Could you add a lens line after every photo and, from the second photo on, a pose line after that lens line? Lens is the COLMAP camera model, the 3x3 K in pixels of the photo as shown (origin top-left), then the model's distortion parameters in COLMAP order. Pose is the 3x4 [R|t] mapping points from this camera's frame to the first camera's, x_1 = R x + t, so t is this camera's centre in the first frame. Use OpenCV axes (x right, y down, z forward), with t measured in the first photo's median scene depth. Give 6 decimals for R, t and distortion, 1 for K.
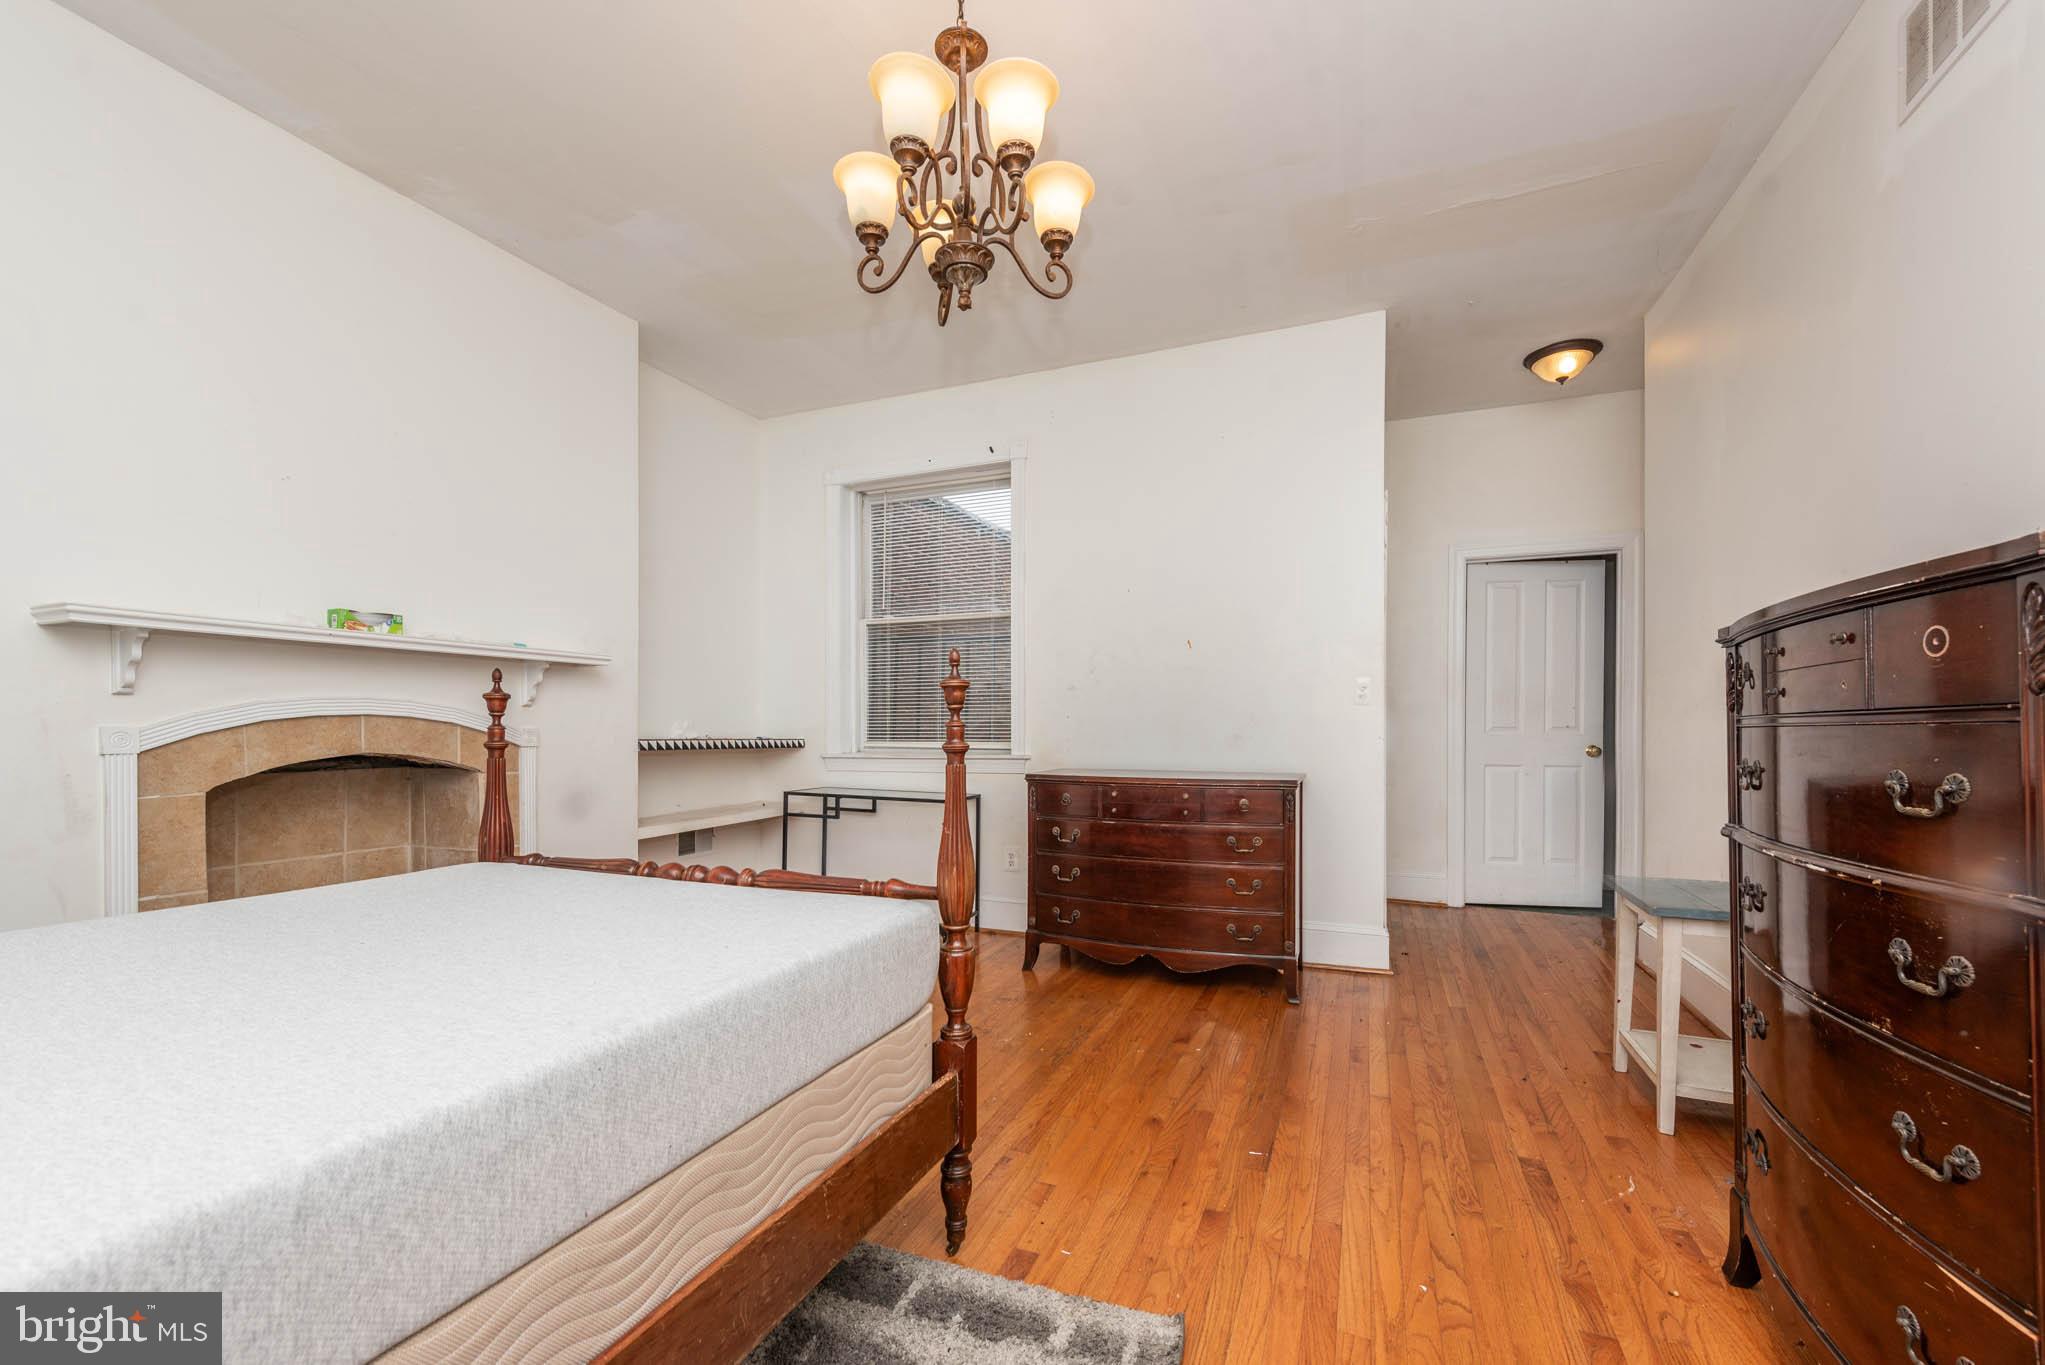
lens RADIAL K [[819.9, 0, 1028.0], [0, 819.9, 732.7], [0, 0, 1]] dist [0.012268, -0.001809]
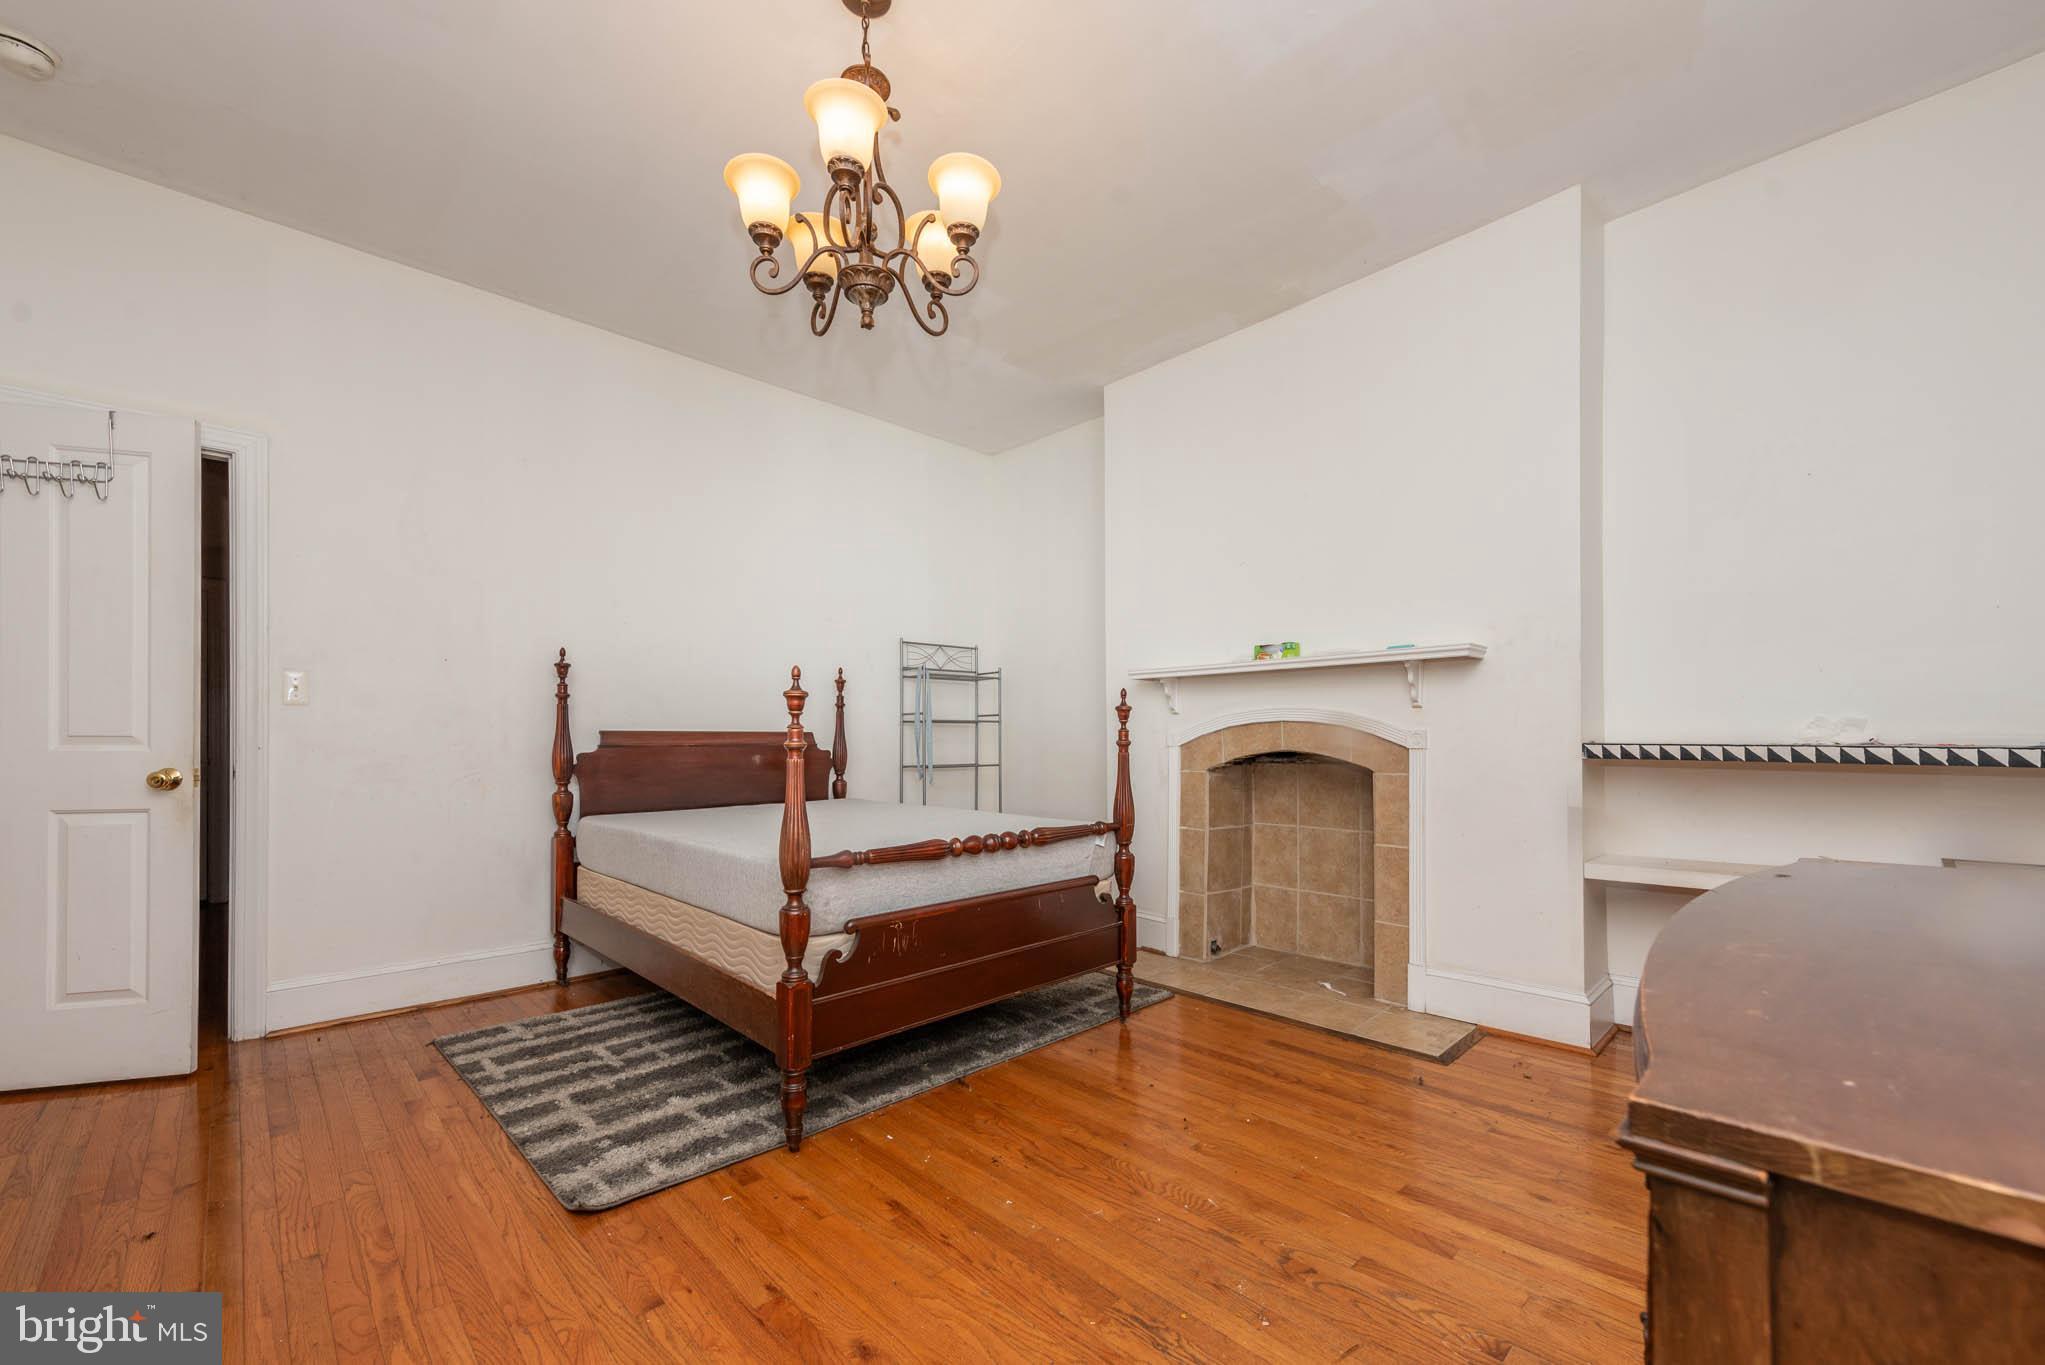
lens RADIAL K [[819.9, 0, 1007.8], [0, 819.9, 734.4], [0, 0, 1]] dist [0.012268, -0.001809]
pose [[-0.409357, -0.000231, -0.912374, 0.678728], [-0.000212, 1.000000, -0.000158, 0.000411], [0.912374, 0.000129, -0.409357, 1.346180]]
